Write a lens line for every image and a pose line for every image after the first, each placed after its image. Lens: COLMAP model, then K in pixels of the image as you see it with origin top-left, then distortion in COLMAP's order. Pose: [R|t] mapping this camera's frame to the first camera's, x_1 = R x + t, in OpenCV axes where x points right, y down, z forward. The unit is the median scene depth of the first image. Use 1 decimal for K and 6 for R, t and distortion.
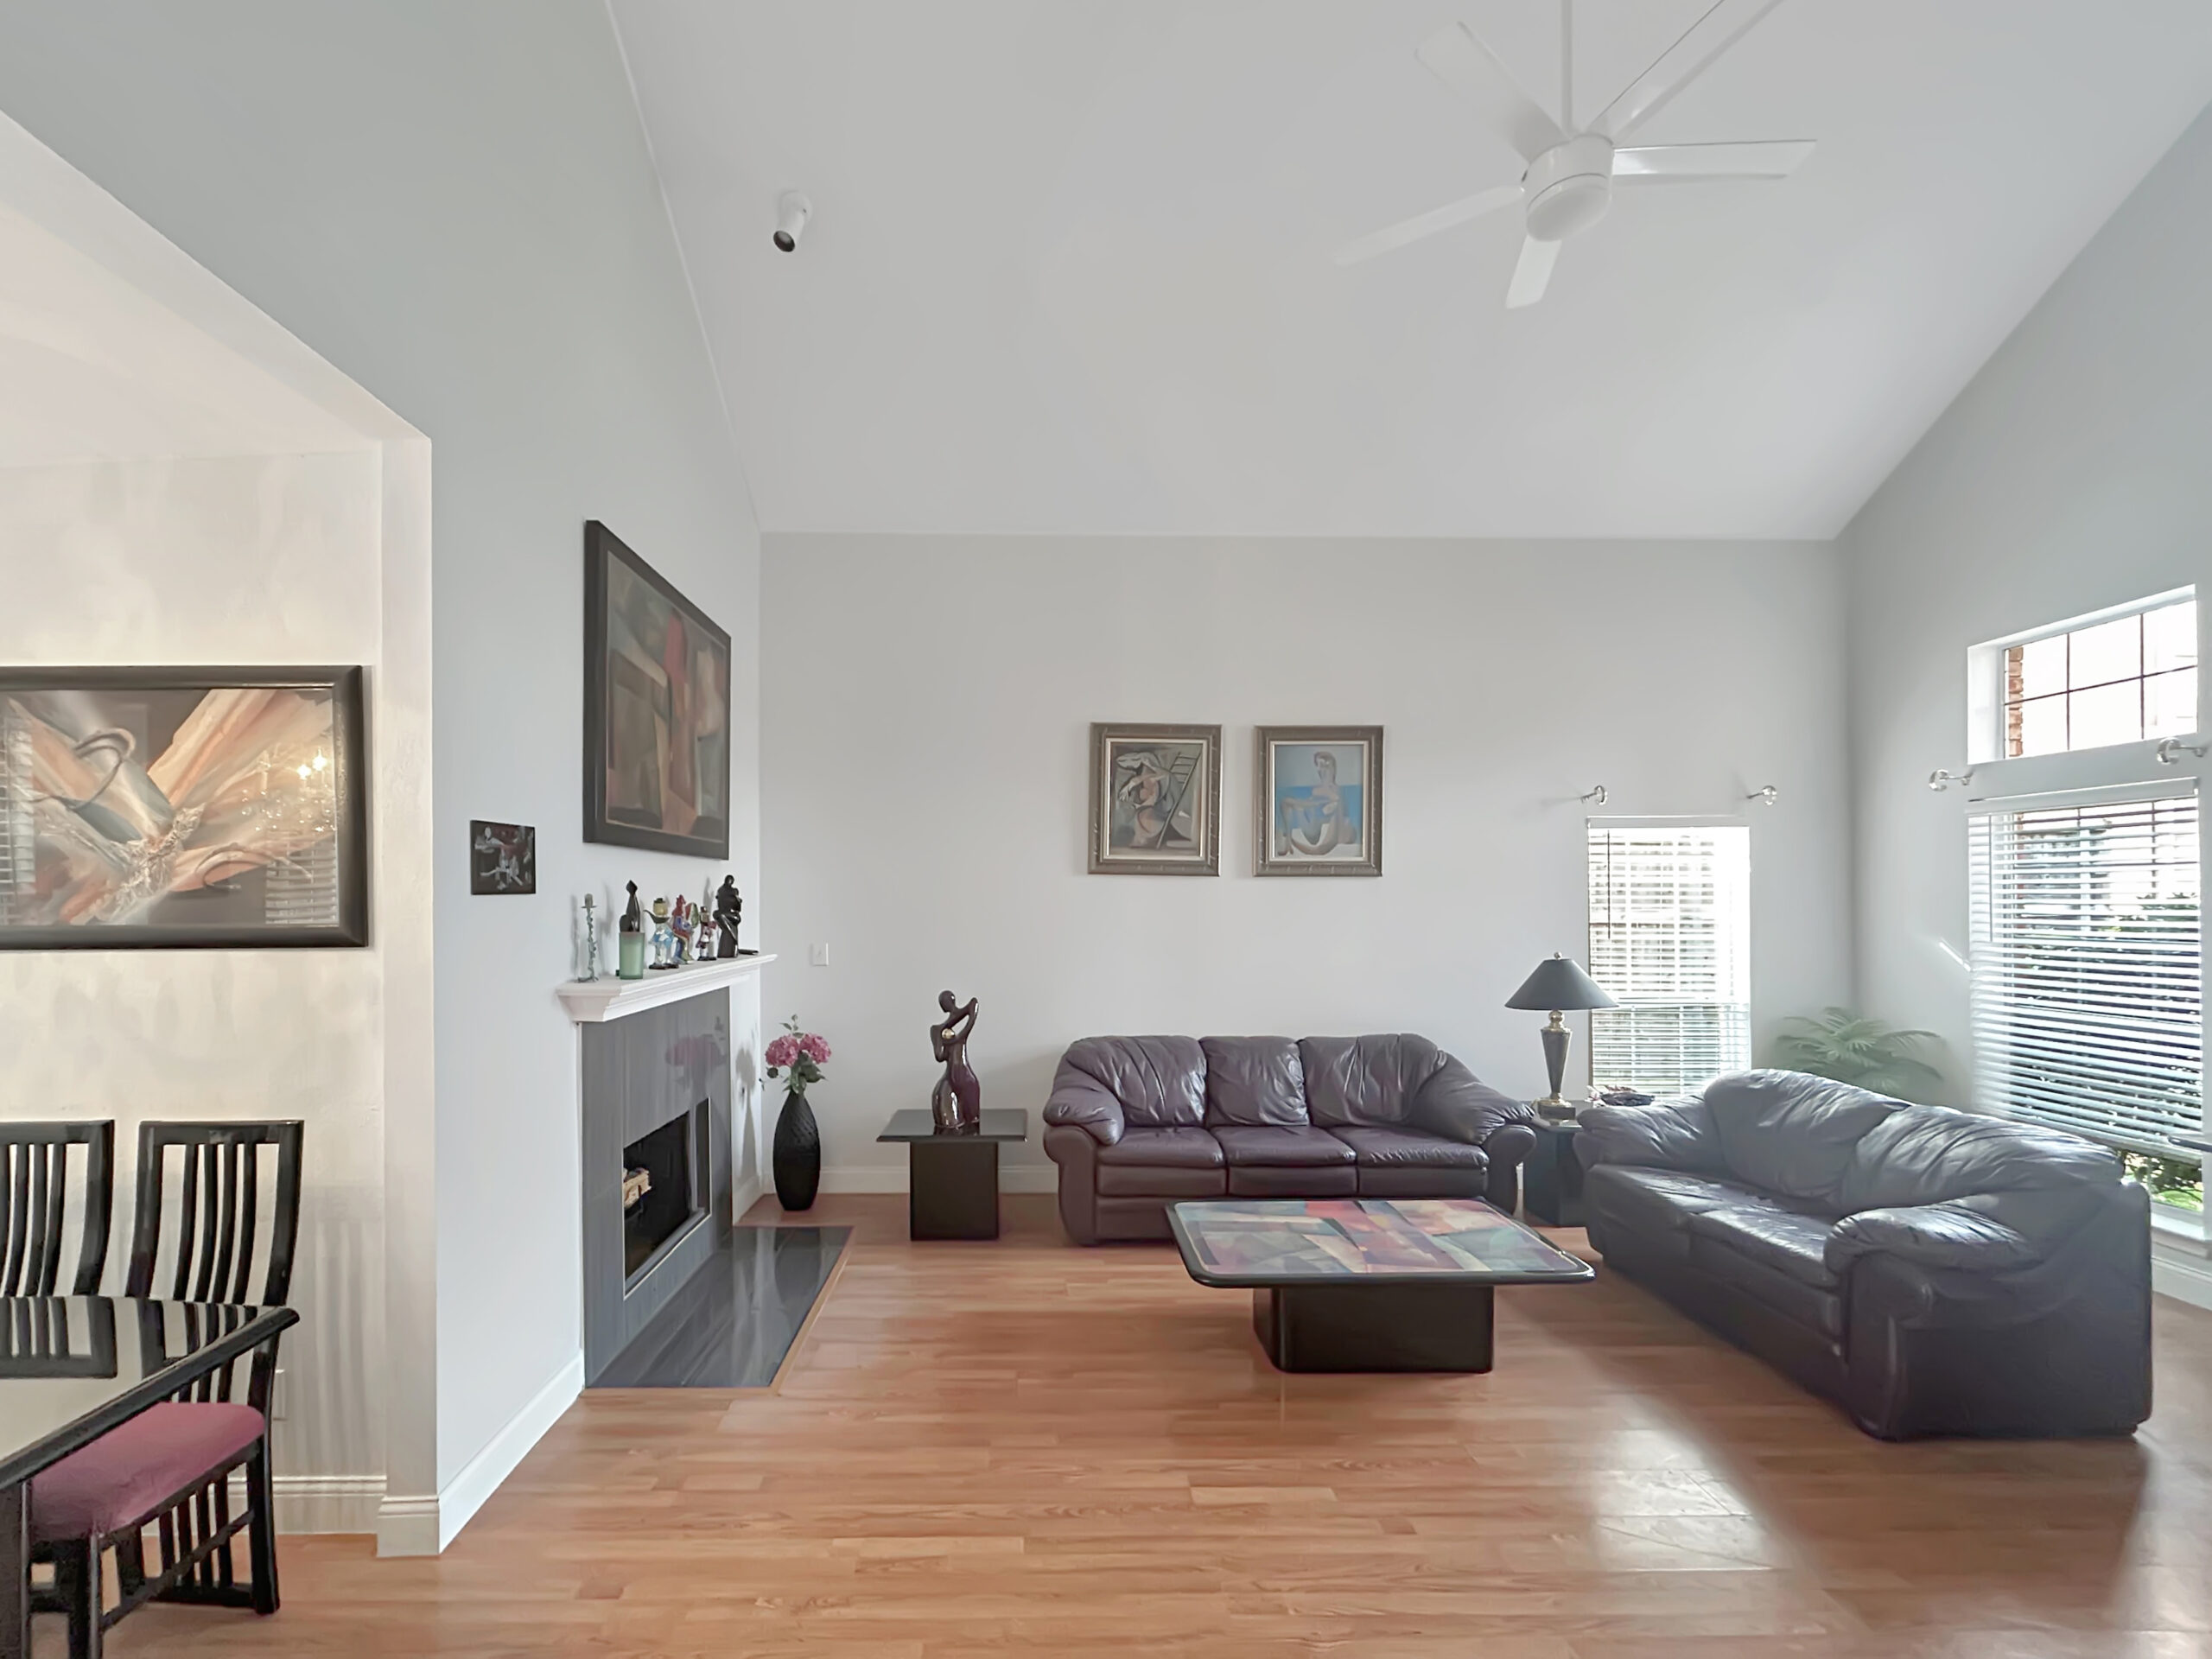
lens RADIAL K [[920.3, 0, 1037.9], [0, 920.3, 889.6], [0, 0, 1]] dist [-0.004011, 0.001540]
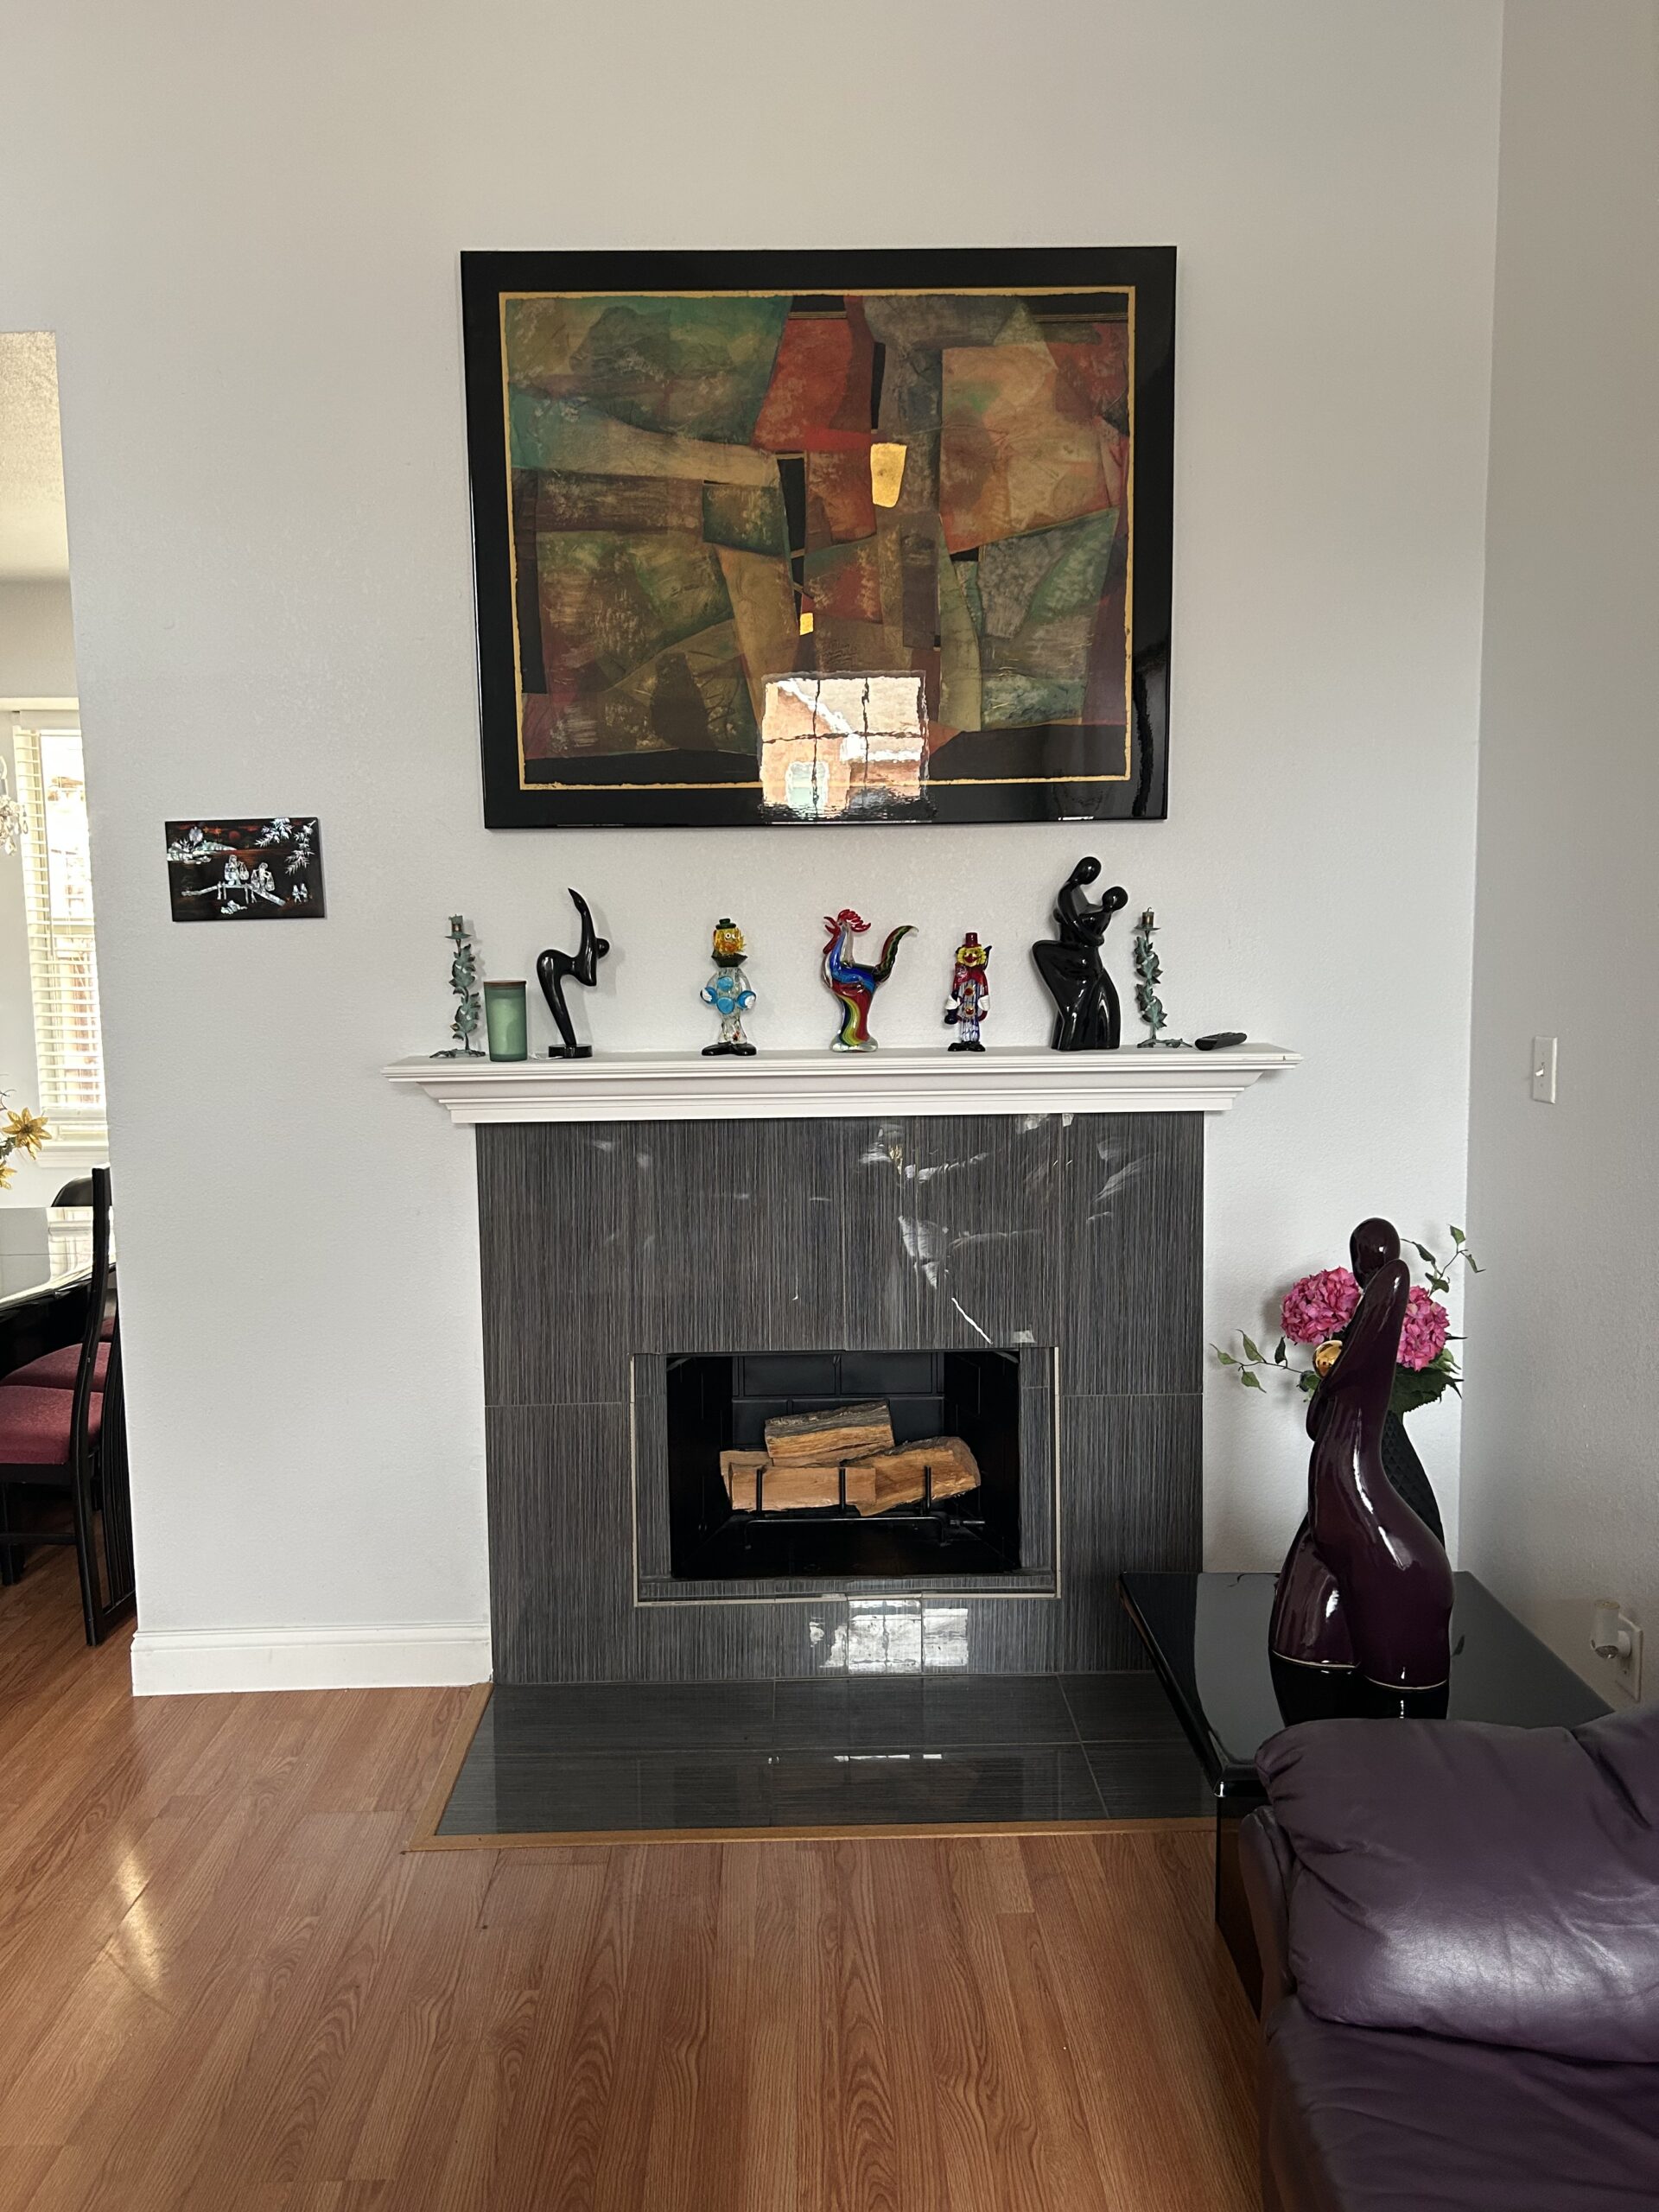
lens RADIAL K [[1699.4, 0, 807.7], [0, 1699.4, 1110.9], [0, 0, 1]] dist [0.053732, -0.062756]
pose [[0.022563, 0.125852, -0.991792, 0.453245], [0.024843, 0.991668, 0.126401, -0.002533], [0.999437, -0.027491, 0.019248, 0.832000]]
